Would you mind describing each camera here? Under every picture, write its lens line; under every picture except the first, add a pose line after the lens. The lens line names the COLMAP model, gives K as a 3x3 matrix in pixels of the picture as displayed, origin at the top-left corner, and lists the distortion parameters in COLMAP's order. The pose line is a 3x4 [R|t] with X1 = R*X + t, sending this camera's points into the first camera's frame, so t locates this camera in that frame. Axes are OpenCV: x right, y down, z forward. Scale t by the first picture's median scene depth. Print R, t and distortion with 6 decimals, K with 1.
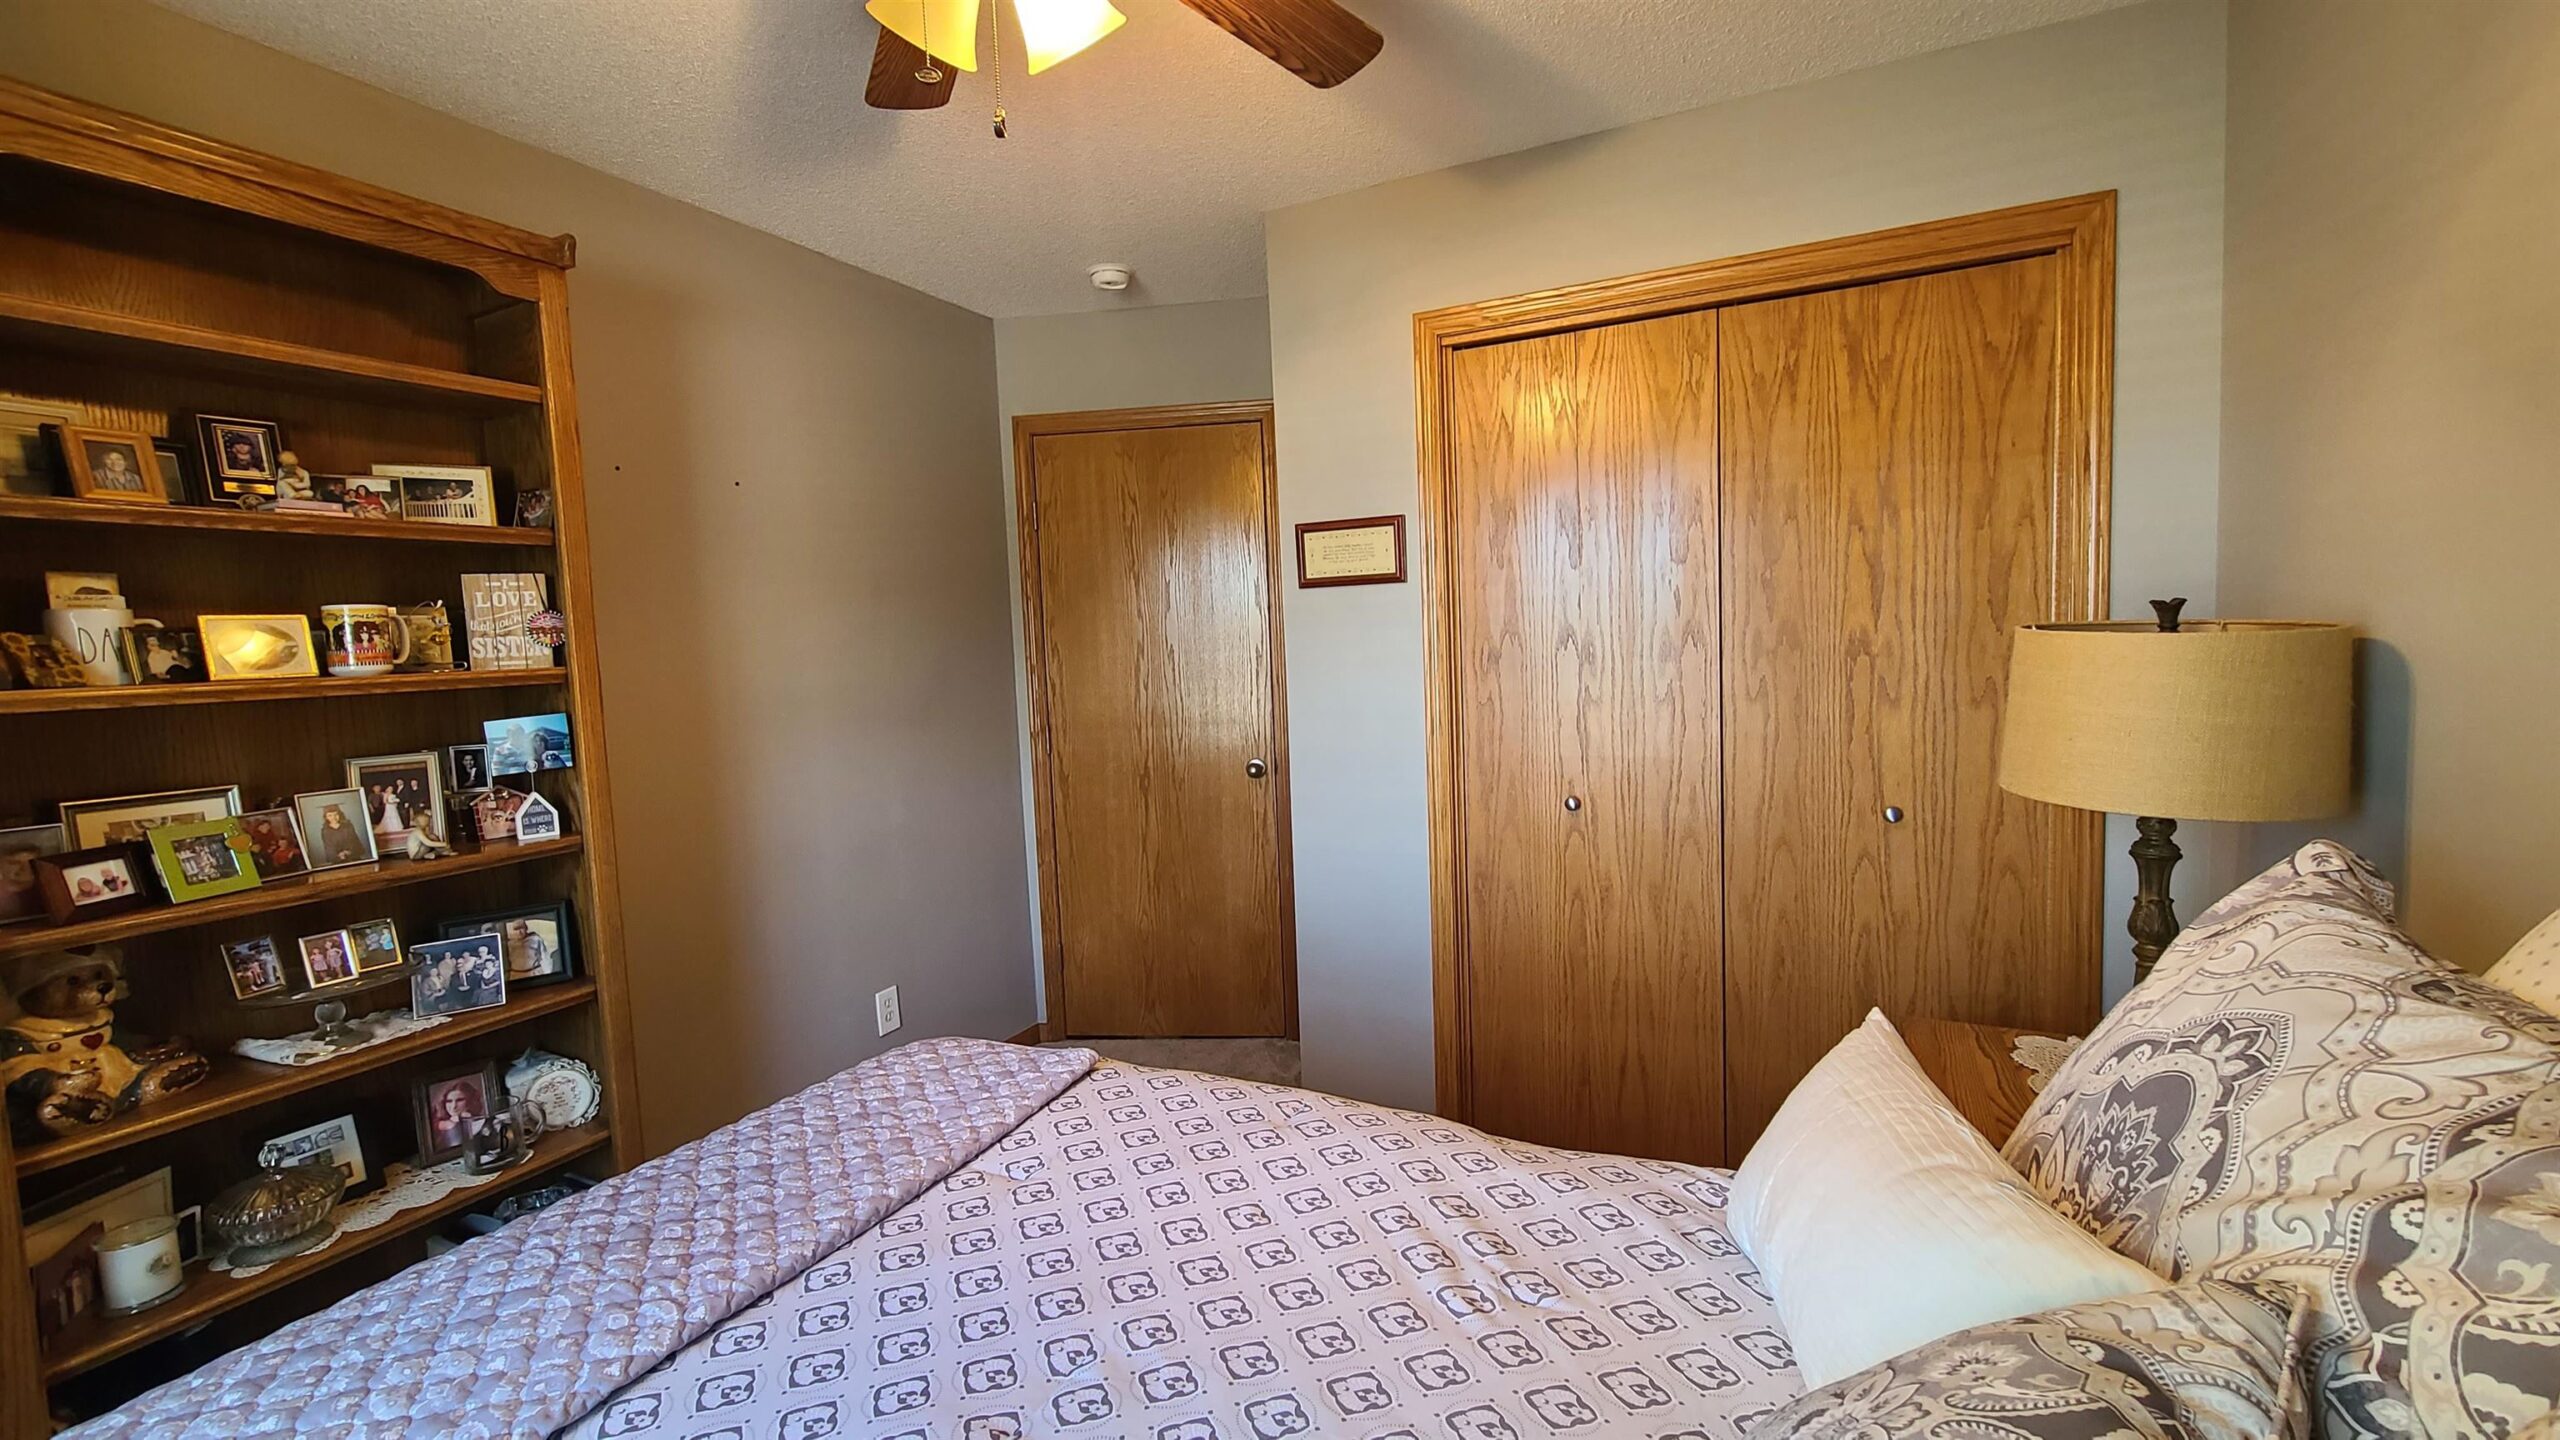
lens RADIAL K [[1045.2, 0, 1283.6], [0, 1045.2, 719.0], [0, 0, 1]] dist [-0.003428, -0.000480]
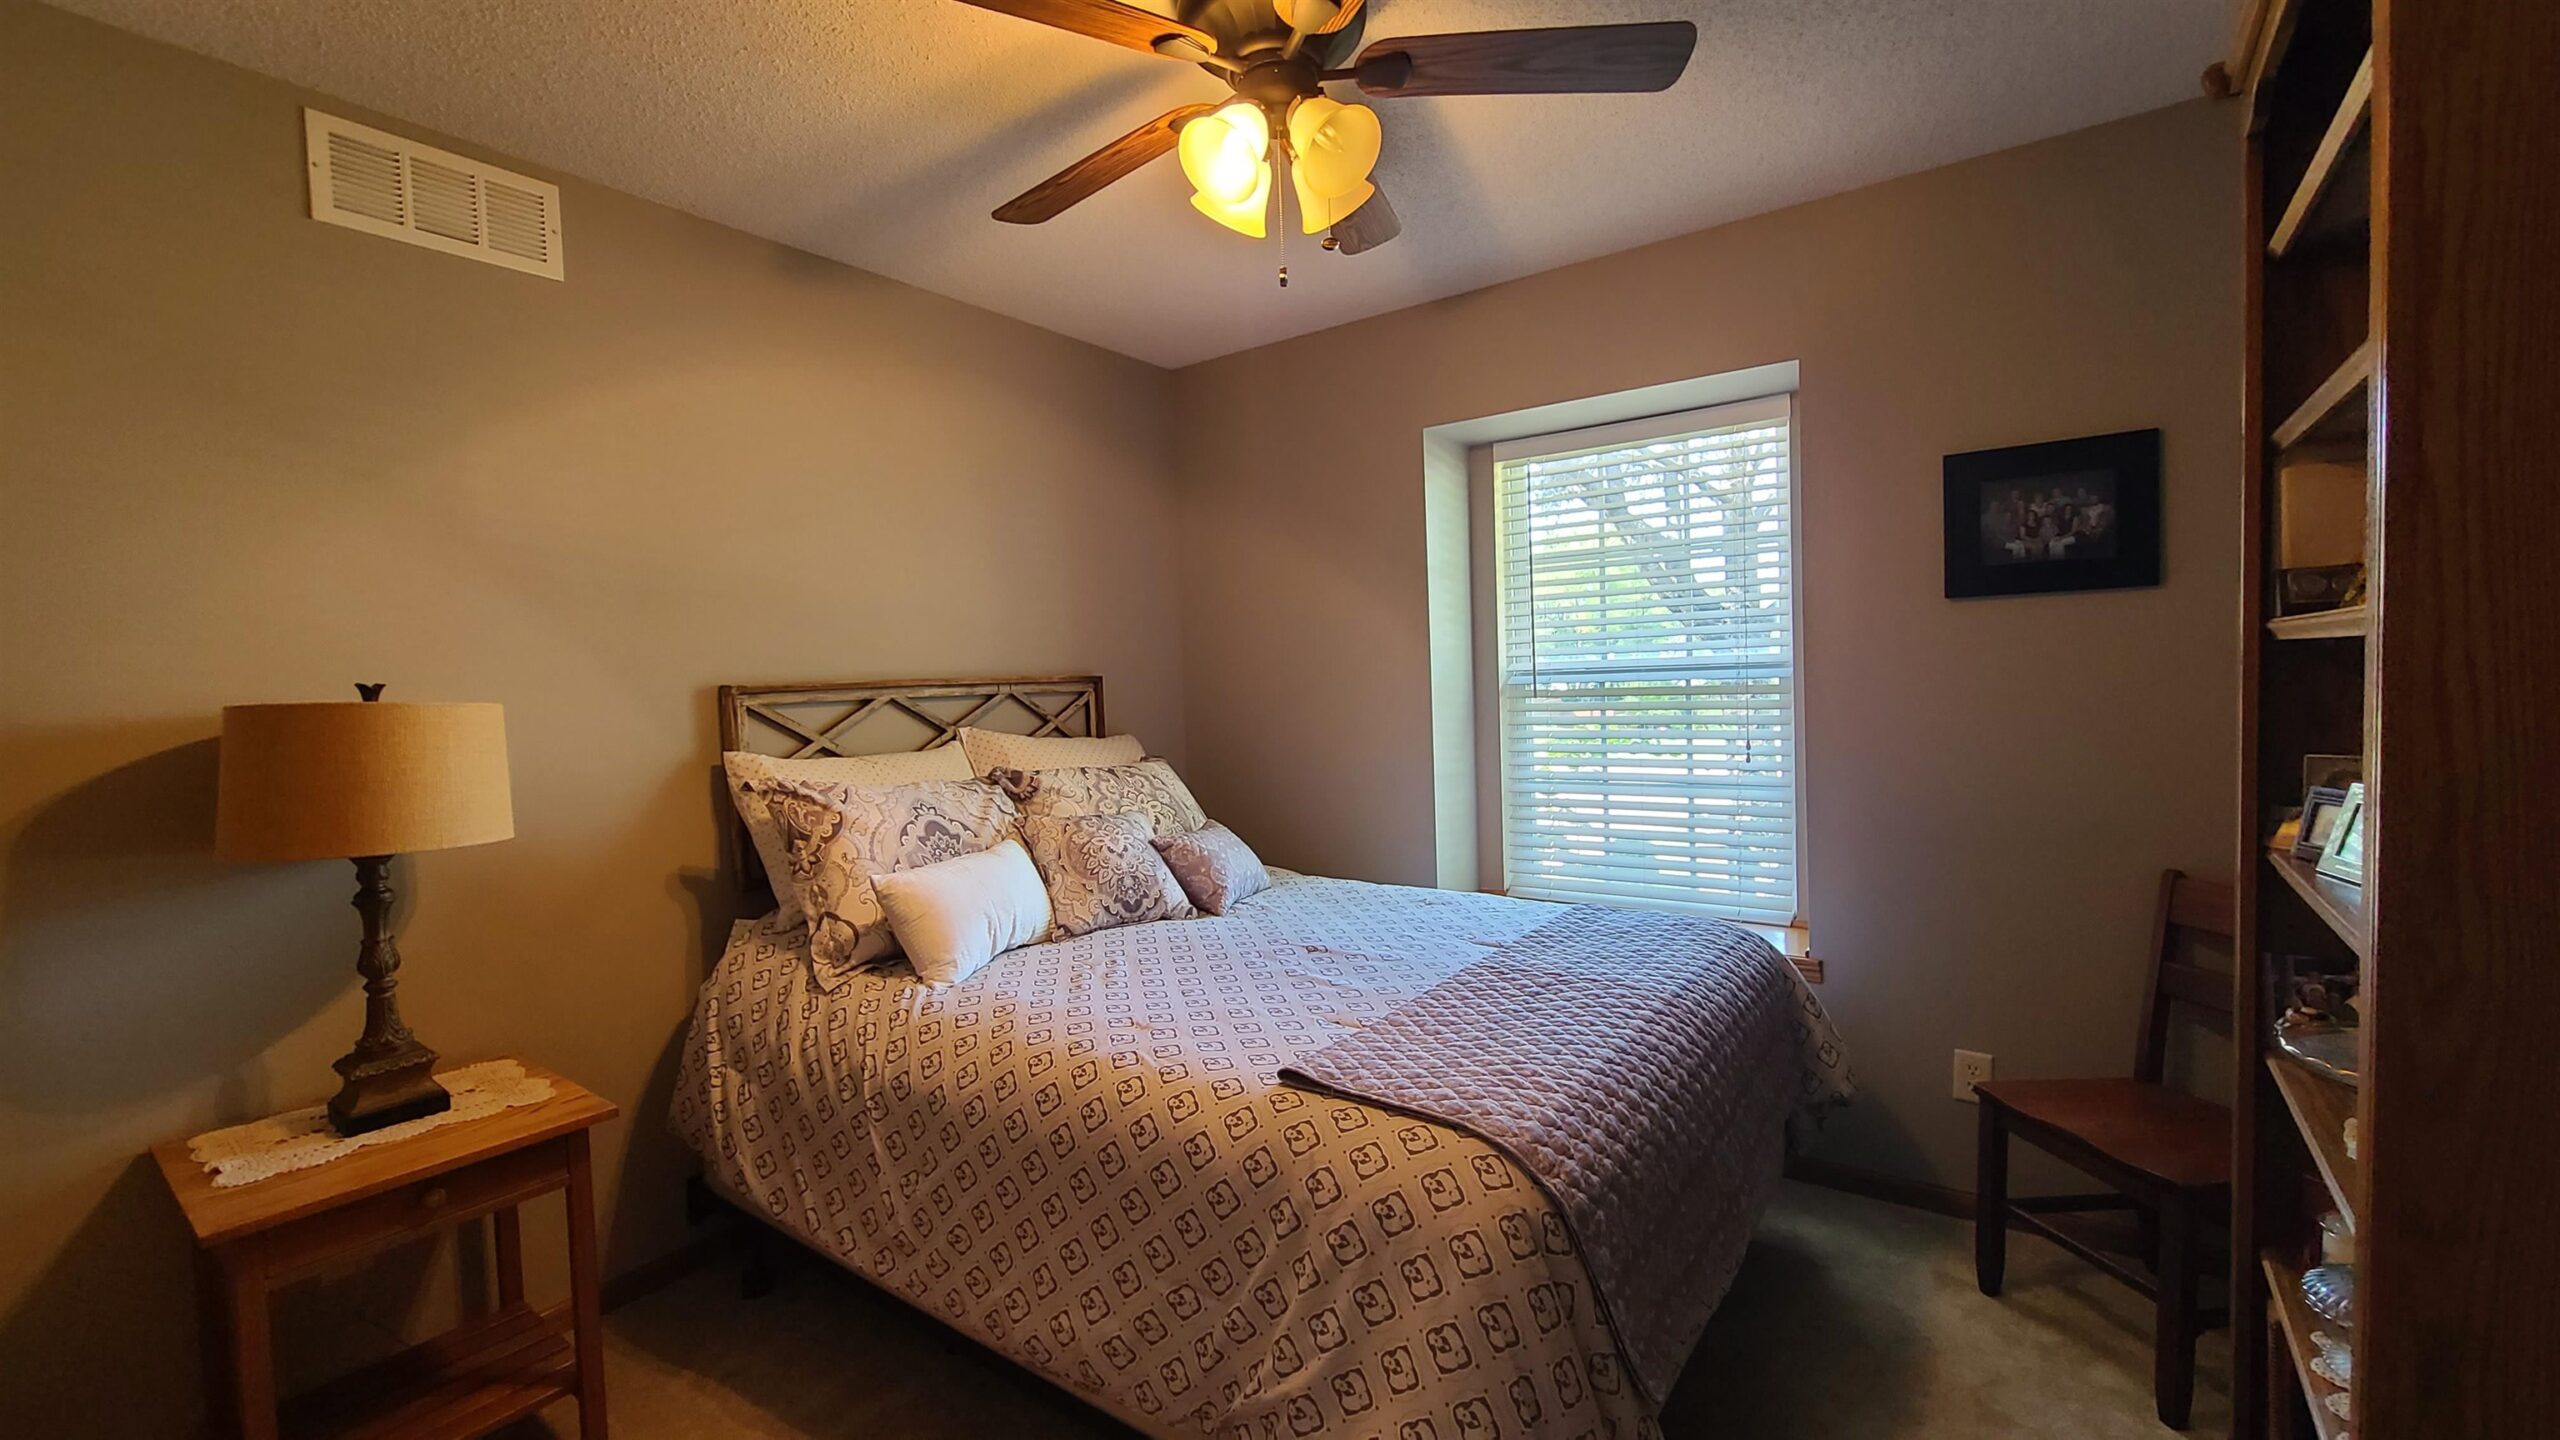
lens RADIAL K [[1045.2, 0, 1277.7], [0, 1045.2, 720.7], [0, 0, 1]] dist [-0.003428, -0.000480]
pose [[-0.982494, 0.062859, 0.175369, -0.538525], [0.083099, 0.990389, 0.110563, -0.159132], [-0.166734, 0.123201, -0.978275, 2.794895]]
